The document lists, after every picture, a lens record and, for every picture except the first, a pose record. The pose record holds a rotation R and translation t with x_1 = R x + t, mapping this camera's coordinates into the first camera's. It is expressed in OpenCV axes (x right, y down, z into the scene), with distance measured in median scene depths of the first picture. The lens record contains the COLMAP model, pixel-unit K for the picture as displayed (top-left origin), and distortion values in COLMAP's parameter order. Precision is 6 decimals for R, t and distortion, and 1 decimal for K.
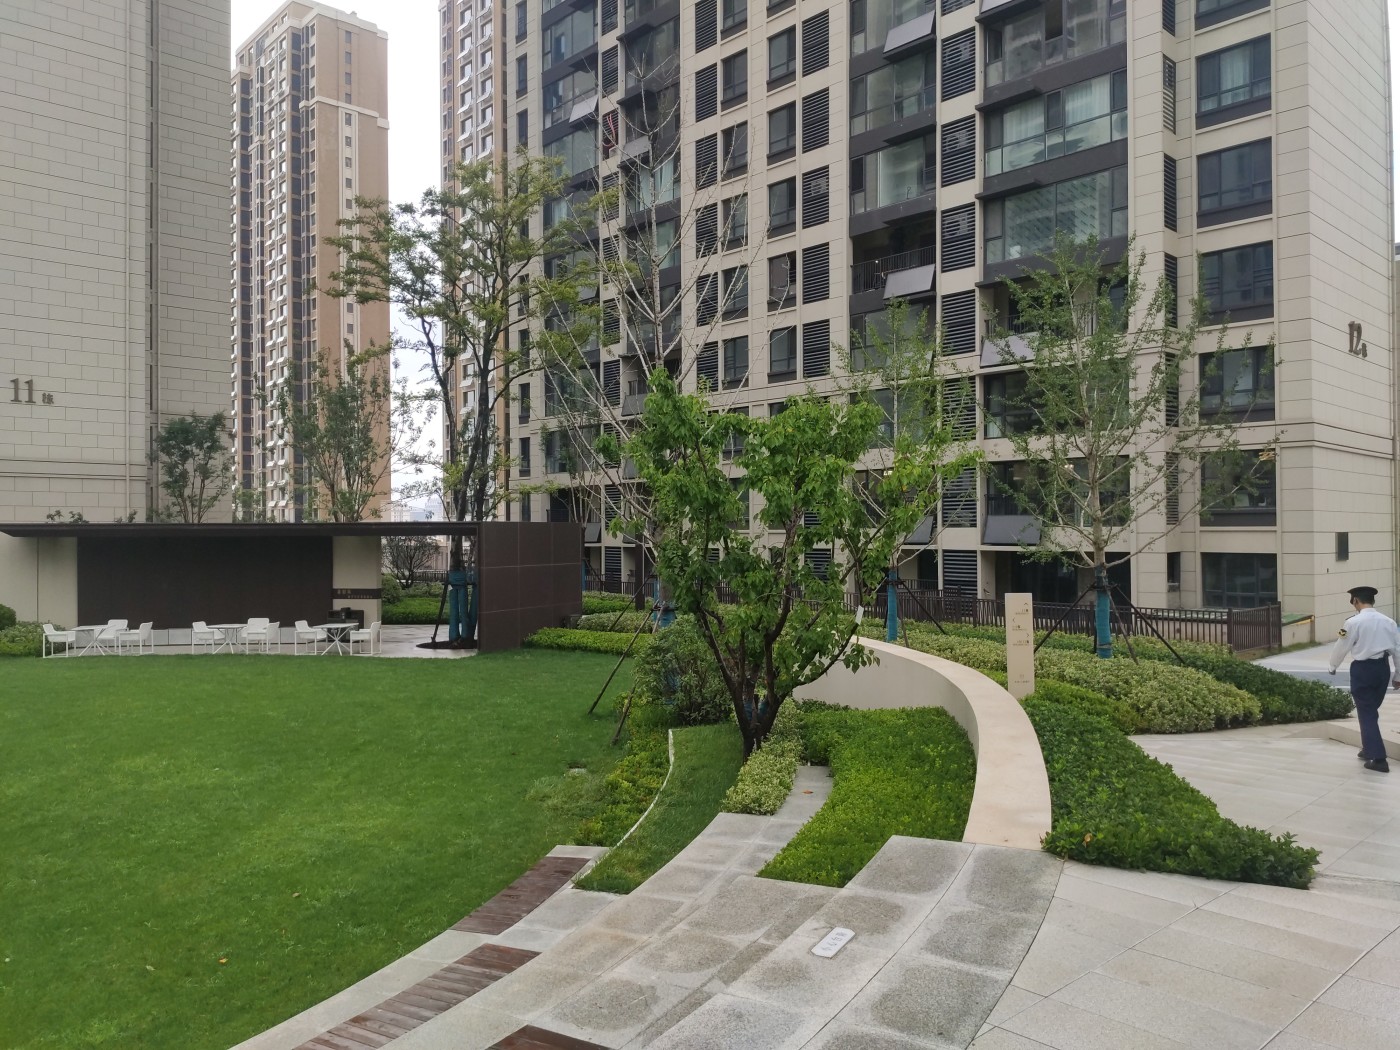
lens RADIAL K [[1050.0, 0, 694.1], [0, 1050.0, 522.3], [0, 0, 1]] dist [0.056417, -0.078483]
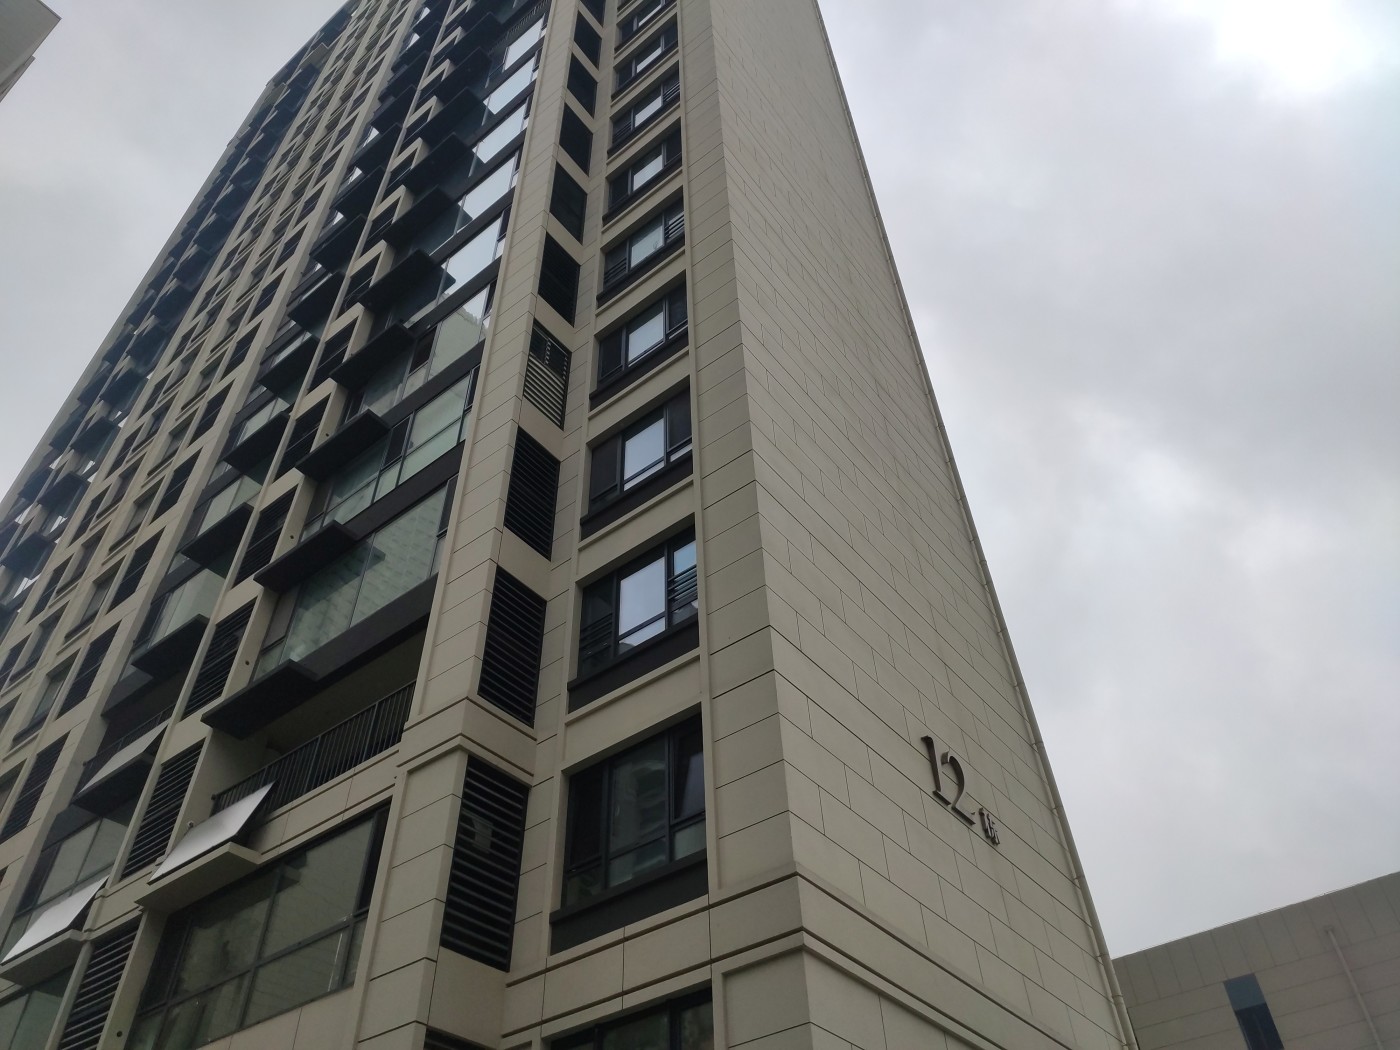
lens RADIAL K [[1050.0, 0, 700.5], [0, 1050.0, 522.6], [0, 0, 1]] dist [0.056417, -0.078483]
pose [[0.987663, 0.092046, 0.126688, 0.540972], [0.021988, 0.719479, -0.694166, 0.053672], [-0.155045, 0.688387, 0.708579, 0.754001]]
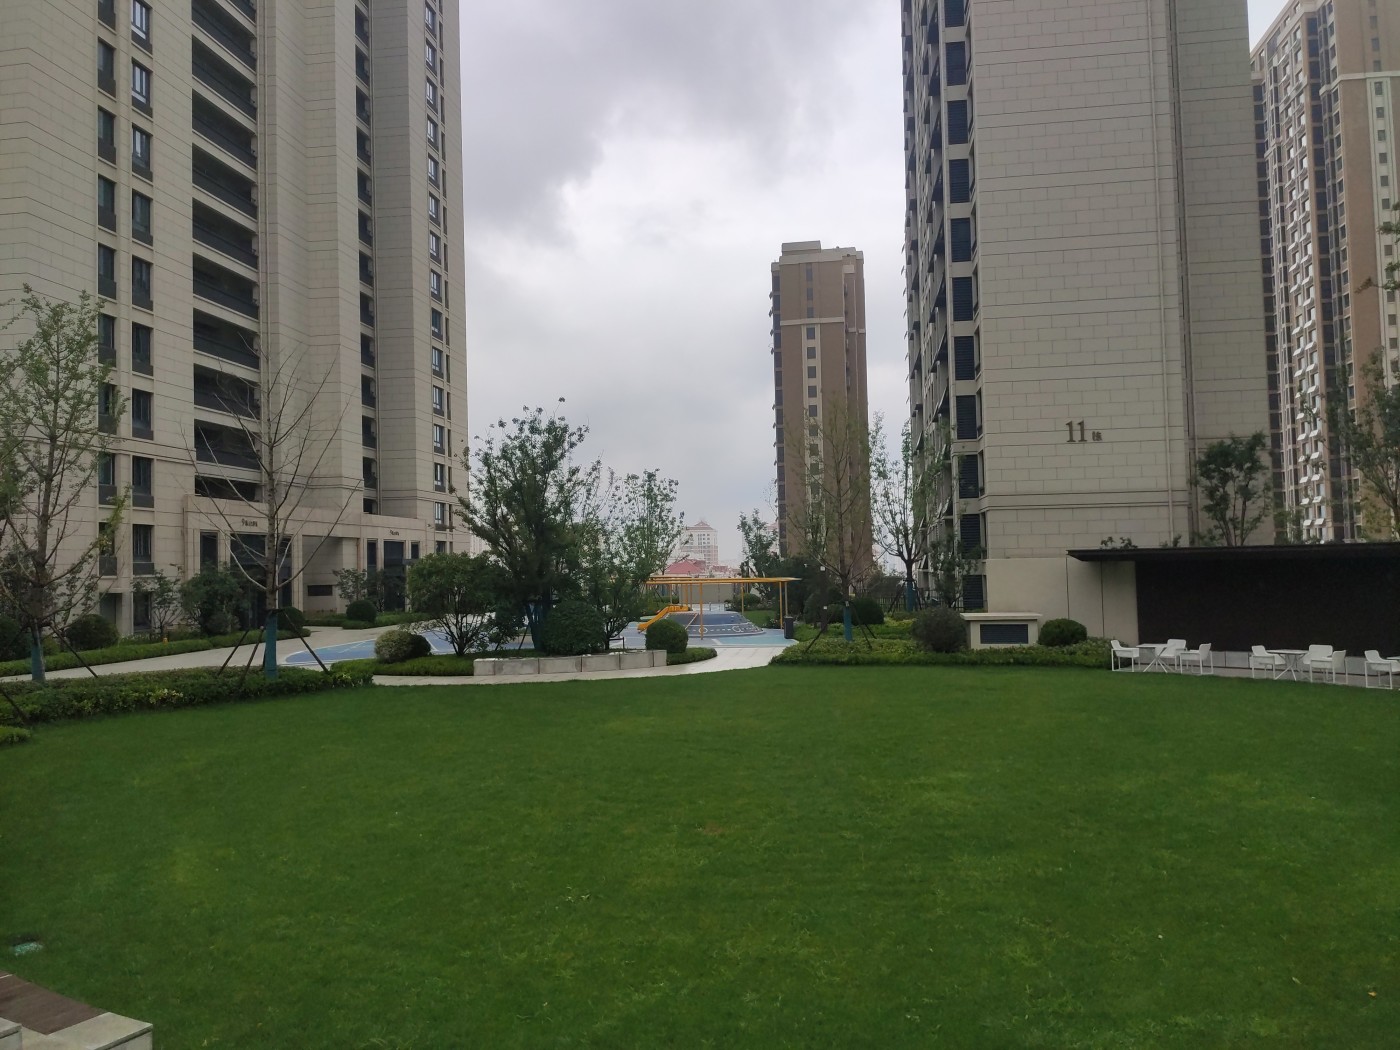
lens RADIAL K [[1050.0, 0, 691.2], [0, 1050.0, 516.7], [0, 0, 1]] dist [0.056417, -0.078483]
pose [[0.617597, -0.045240, -0.785193, -0.007284], [0.024316, 0.998965, -0.038431, -0.000420], [0.786119, 0.004642, 0.618058, -0.014231]]
